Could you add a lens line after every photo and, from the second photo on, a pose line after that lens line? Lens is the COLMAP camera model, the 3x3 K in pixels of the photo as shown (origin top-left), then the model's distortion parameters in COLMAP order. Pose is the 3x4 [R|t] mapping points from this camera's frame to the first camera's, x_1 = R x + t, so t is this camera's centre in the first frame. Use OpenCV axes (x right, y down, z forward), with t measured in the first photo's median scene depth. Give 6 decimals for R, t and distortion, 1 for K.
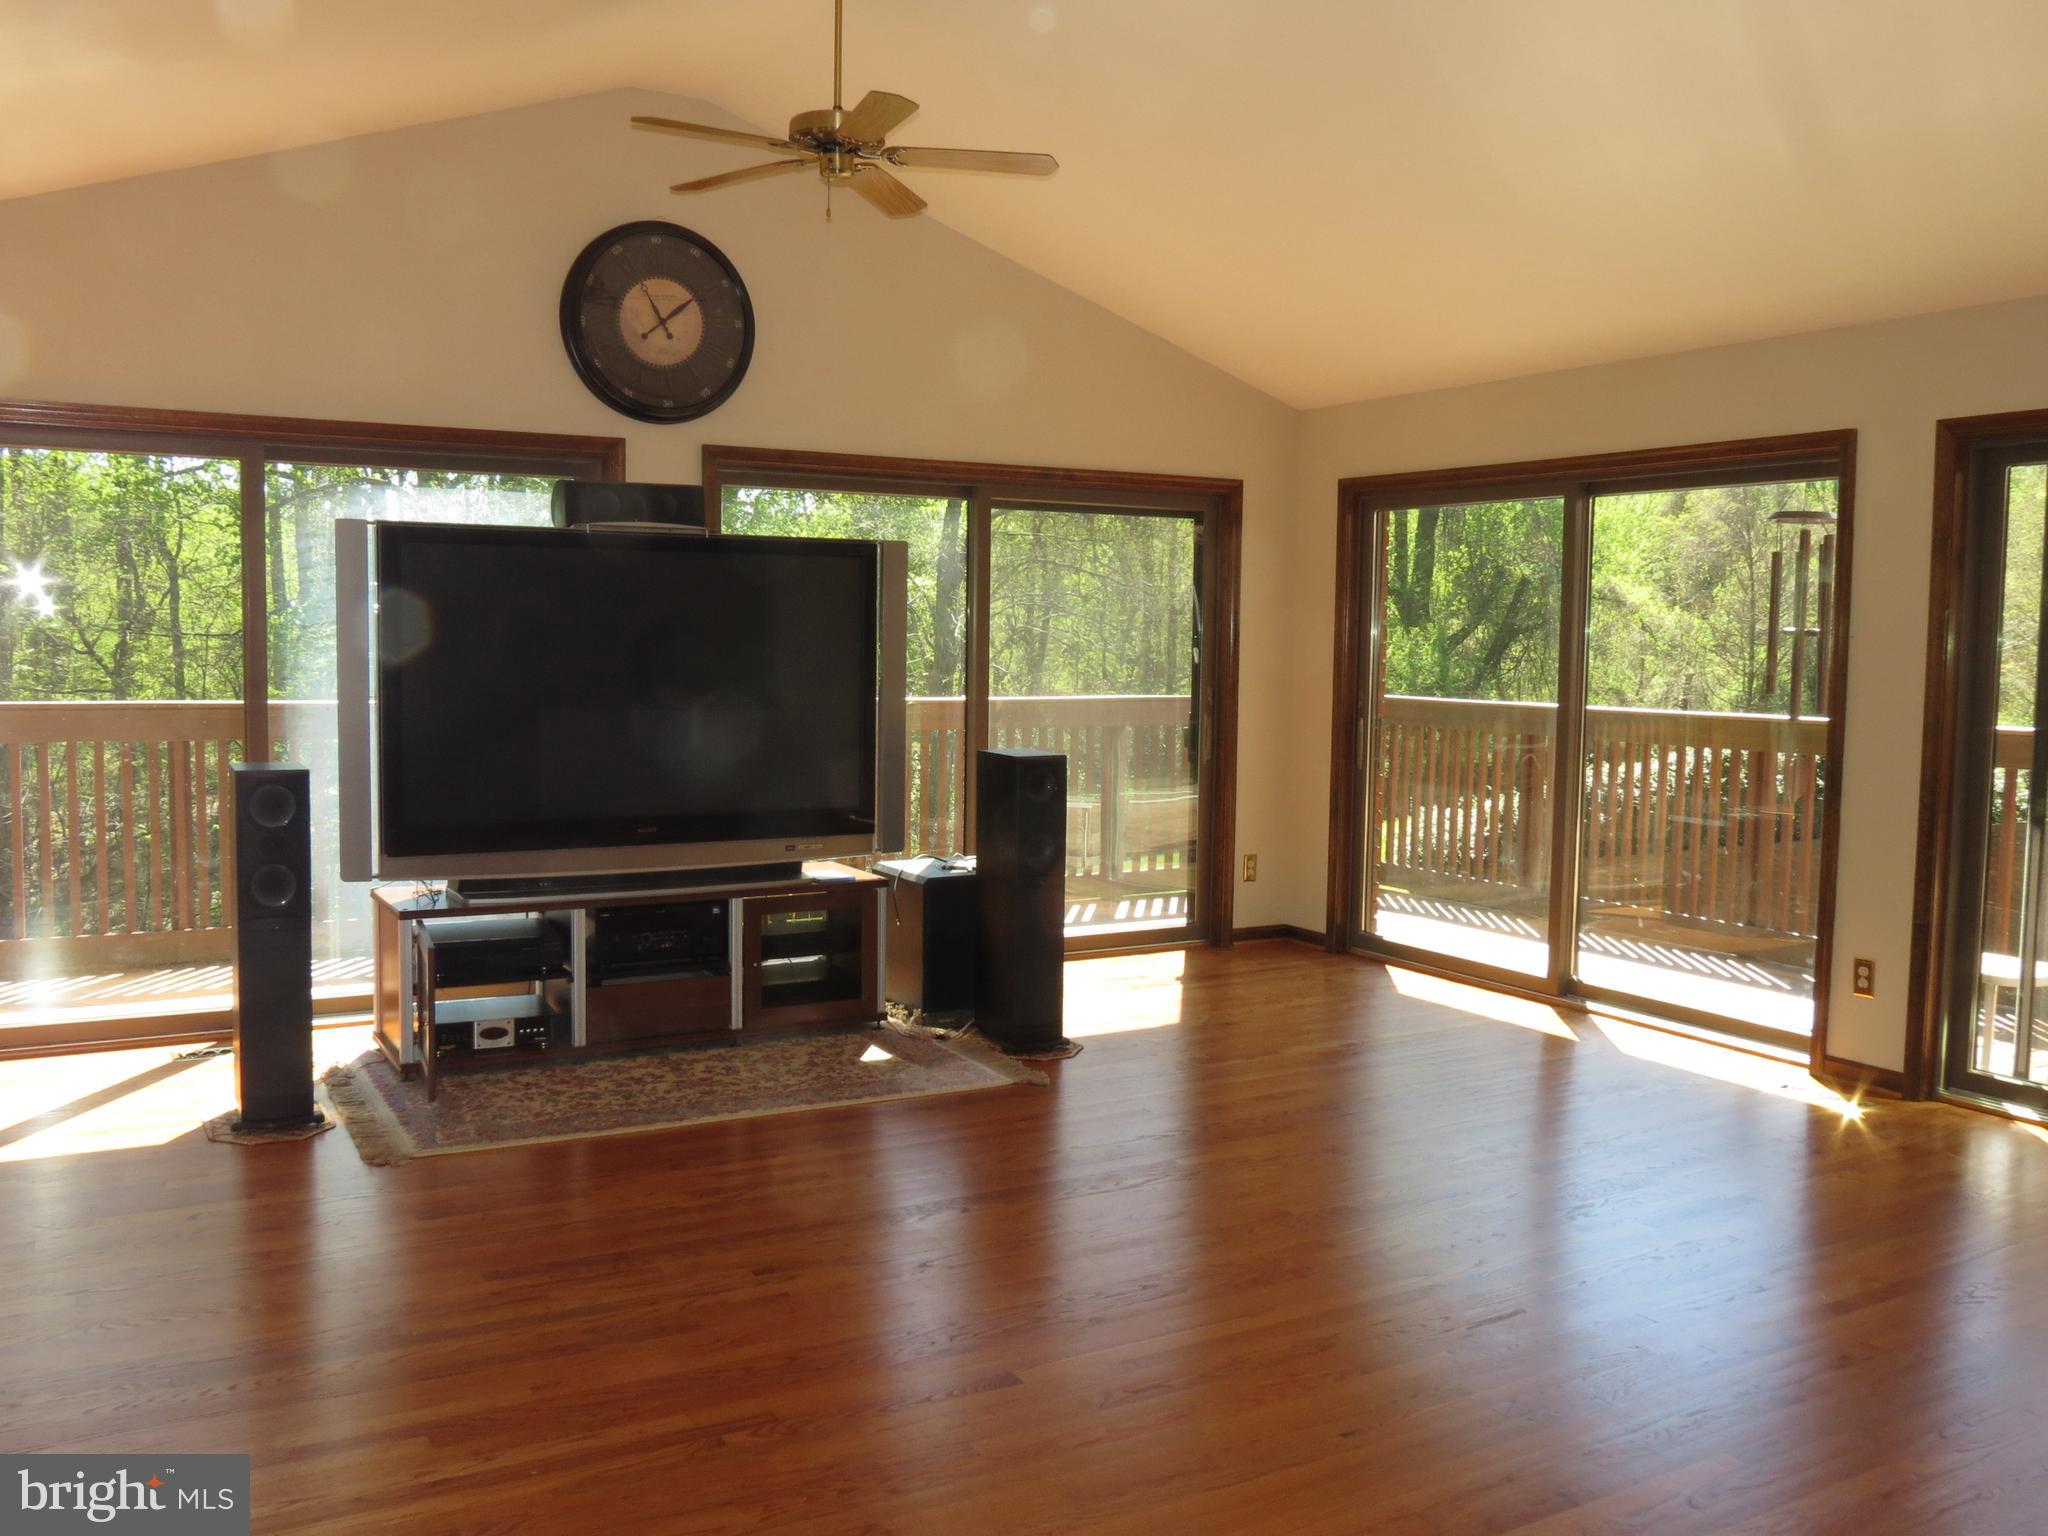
lens RADIAL K [[1751.5, 0, 1024.0], [0, 1751.5, 768.0], [0, 0, 1]] dist [-0.056490, -0.000168]
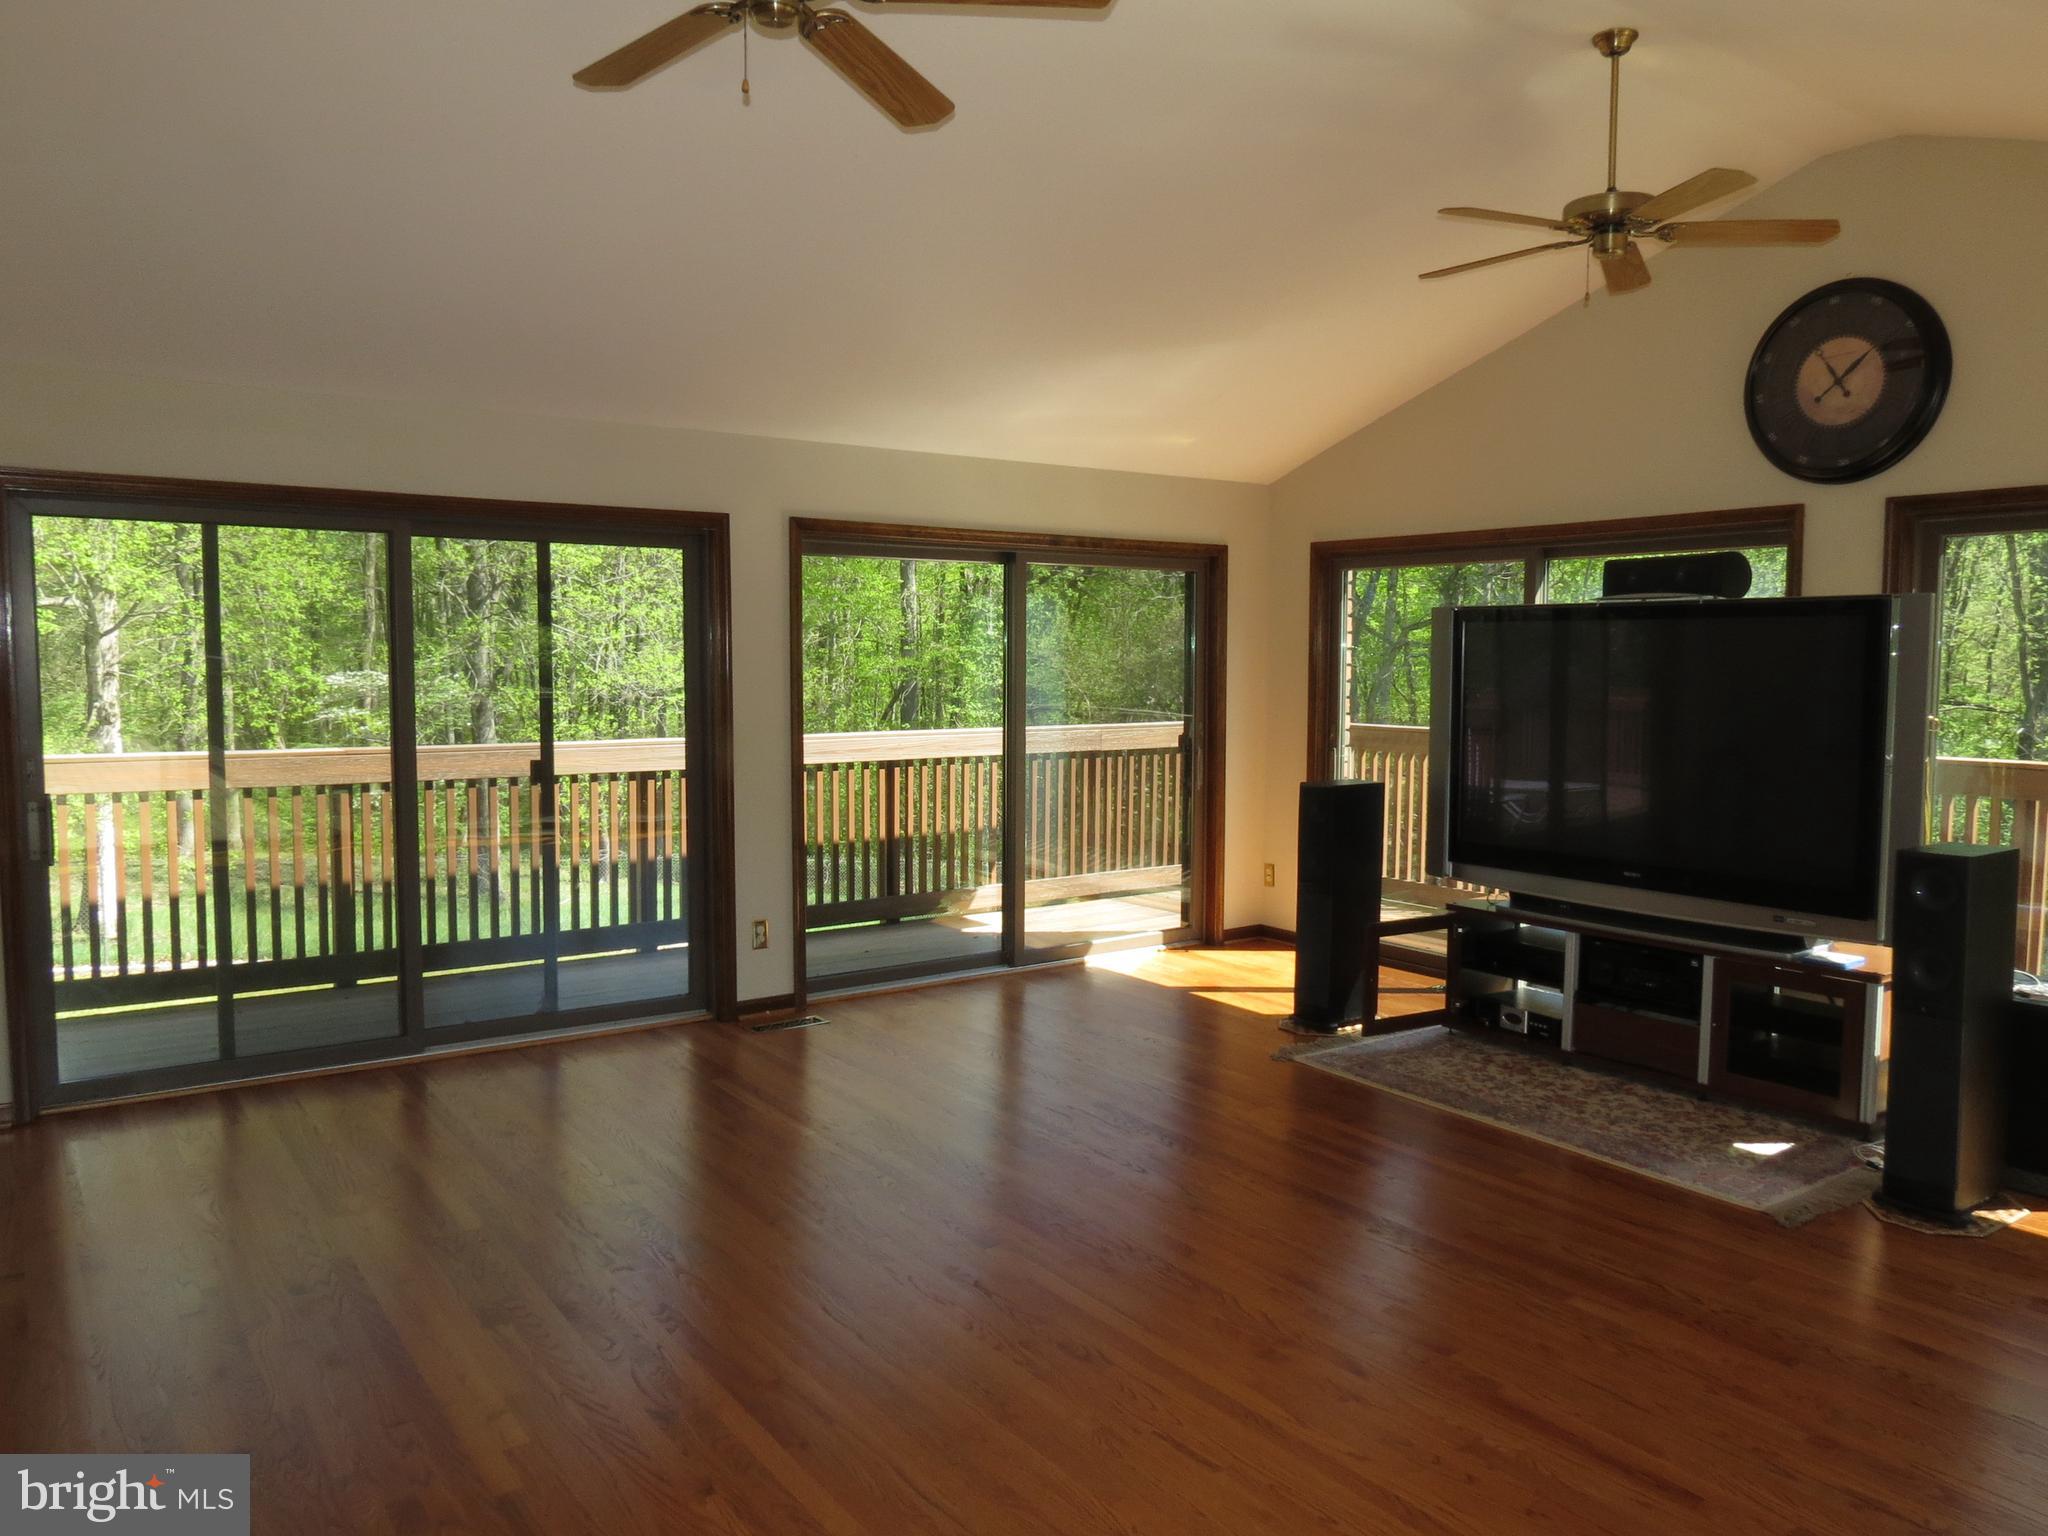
lens RADIAL K [[1467.1, 0, 1019.6], [0, 1467.1, 758.0], [0, 0, 1]] dist [-0.041810, 0.034549]
pose [[0.087995, 0.056629, -0.994510, 0.678220], [-0.087575, 0.994957, 0.048906, -0.048941], [0.992264, 0.082791, 0.092510, 0.554208]]
